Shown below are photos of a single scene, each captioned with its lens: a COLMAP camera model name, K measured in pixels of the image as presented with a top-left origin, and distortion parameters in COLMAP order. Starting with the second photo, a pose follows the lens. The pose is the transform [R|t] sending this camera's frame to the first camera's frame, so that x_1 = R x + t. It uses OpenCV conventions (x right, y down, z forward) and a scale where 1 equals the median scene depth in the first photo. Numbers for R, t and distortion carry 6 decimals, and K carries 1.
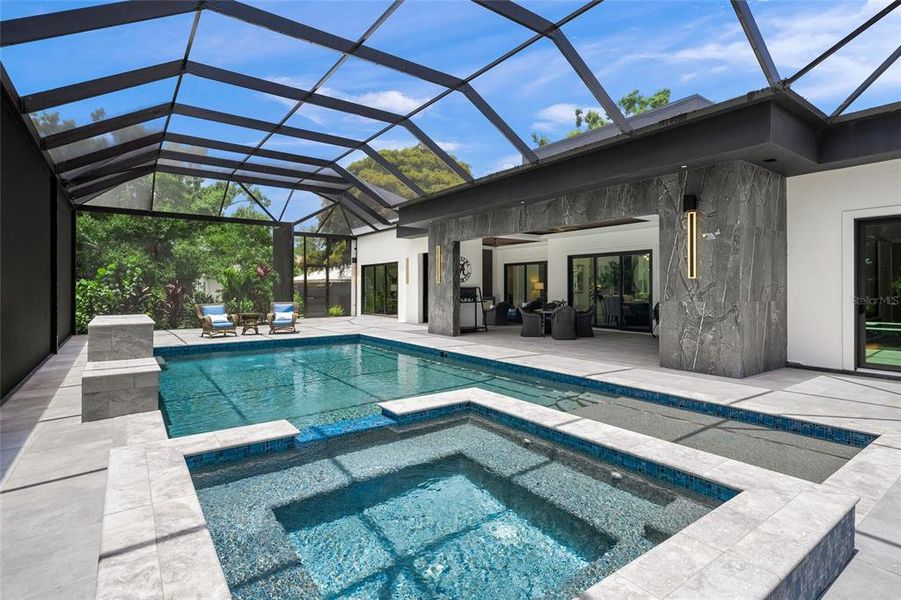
lens RADIAL K [[438.5, 0, 451.9], [0, 438.5, 288.0], [0, 0, 1]] dist [0.003213, 0.000615]
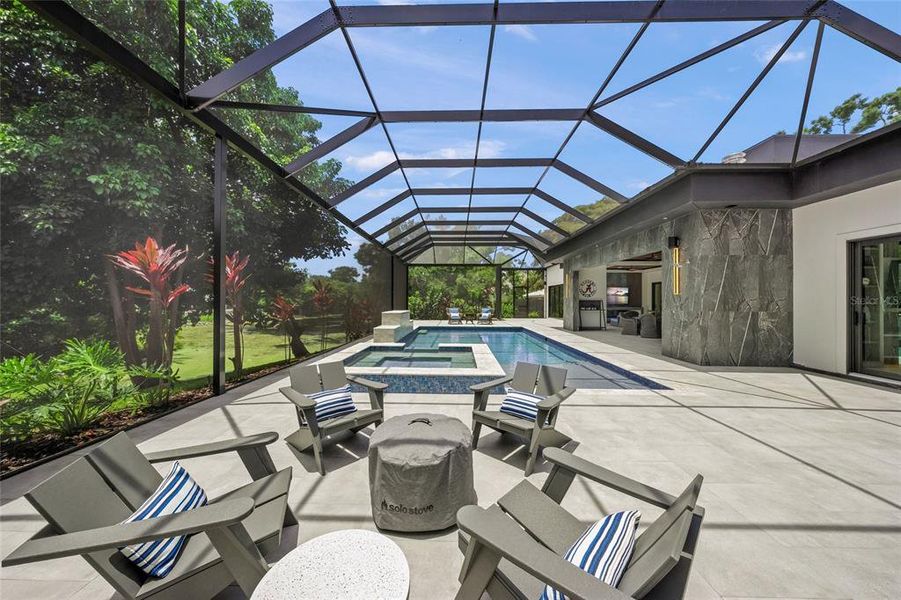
lens RADIAL K [[300.8, 0, 451.9], [0, 300.8, 297.9], [0, 0, 1]] dist [-0.000816, -0.000032]
pose [[0.795247, -0.001151, -0.606285, 0.300345], [-0.004979, 0.999952, -0.008429, 0.001485], [0.606265, 0.009722, 0.795203, -0.122421]]
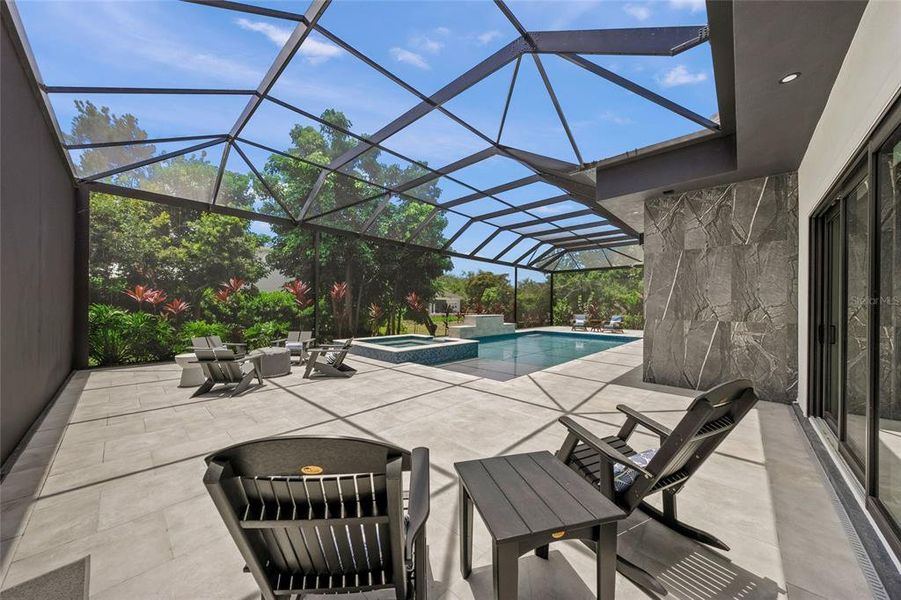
lens RADIAL K [[300.8, 0, 453.7], [0, 300.8, 304.7], [0, 0, 1]] dist [-0.000816, -0.000032]
pose [[0.202724, -0.001665, -0.979234, 0.672358], [-0.006475, 0.999974, -0.003040, 0.000081], [0.979214, 0.006957, 0.202709, 0.155095]]
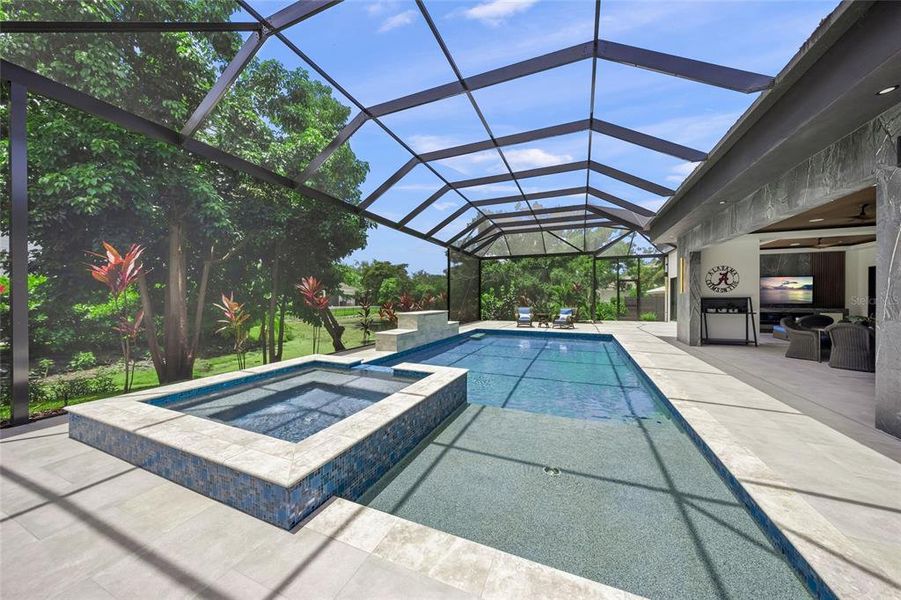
lens RADIAL K [[300.8, 0, 453.5], [0, 300.8, 298.3], [0, 0, 1]] dist [-0.000816, -0.000032]
pose [[0.522392, 0.002649, -0.852702, 0.299939], [-0.000322, 0.999996, 0.002909, -0.001483], [0.852706, -0.001245, 0.522390, 0.159038]]
